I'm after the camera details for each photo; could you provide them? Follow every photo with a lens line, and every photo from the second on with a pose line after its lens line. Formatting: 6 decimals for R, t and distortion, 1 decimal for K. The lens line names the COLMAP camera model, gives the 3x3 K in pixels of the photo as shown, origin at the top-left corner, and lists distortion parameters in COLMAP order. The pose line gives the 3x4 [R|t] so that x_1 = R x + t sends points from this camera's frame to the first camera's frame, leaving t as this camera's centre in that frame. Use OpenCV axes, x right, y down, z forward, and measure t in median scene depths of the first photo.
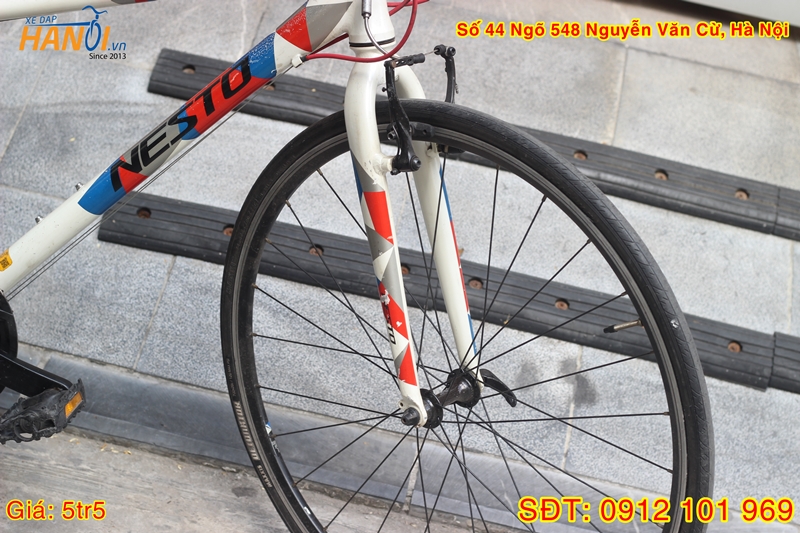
lens RADIAL K [[1960.7, 0, 400.3], [0, 1960.7, 266.9], [0, 0, 1]] dist [-0.115238, 0.000000]
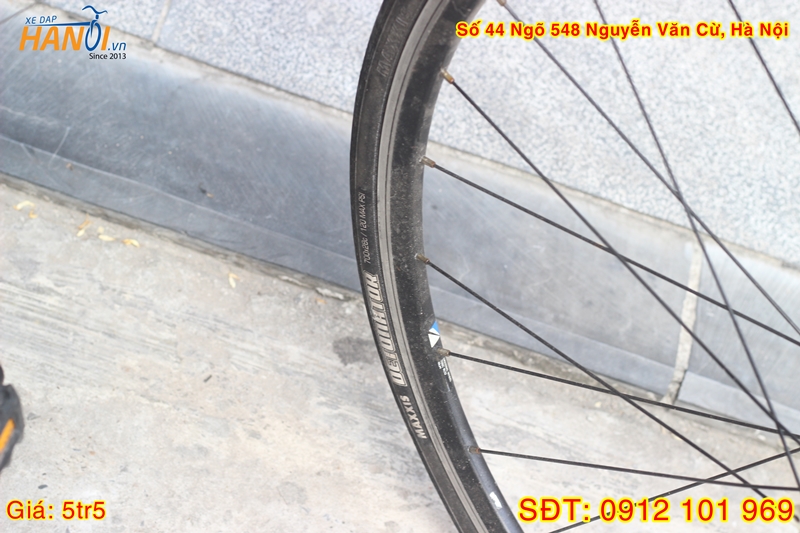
lens RADIAL K [[1960.7, 0, 399.3], [0, 1960.7, 265.3], [0, 0, 1]] dist [-0.115238, 0.000000]
pose [[0.994085, 0.107334, 0.016592, -0.078874], [-0.104293, 0.900739, 0.421654, -0.117856], [0.030313, -0.420890, 0.906605, 0.545206]]
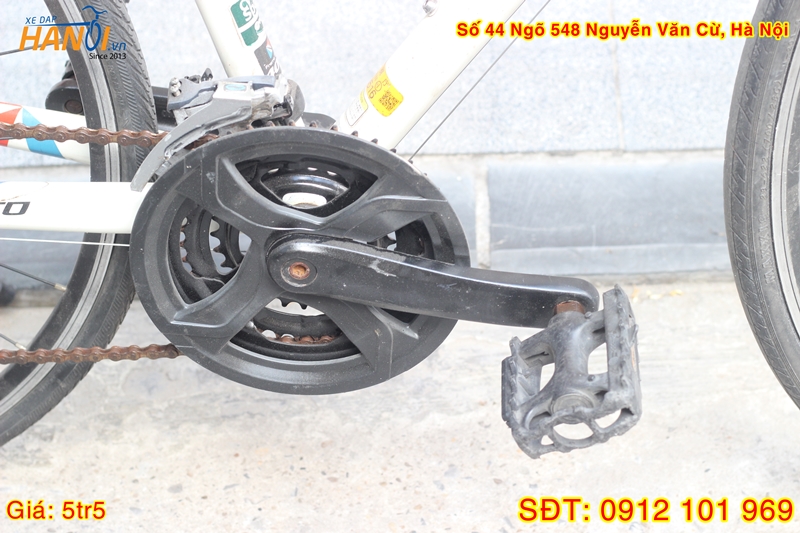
lens RADIAL K [[1960.7, 0, 400.4], [0, 1960.7, 266.9], [0, 0, 1]] dist [-0.115238, 0.000000]
pose [[0.964803, -0.259090, -0.045039, -0.192716], [0.262454, 0.937885, 0.226913, -0.073928], [-0.016550, -0.230747, 0.972873, 0.408101]]
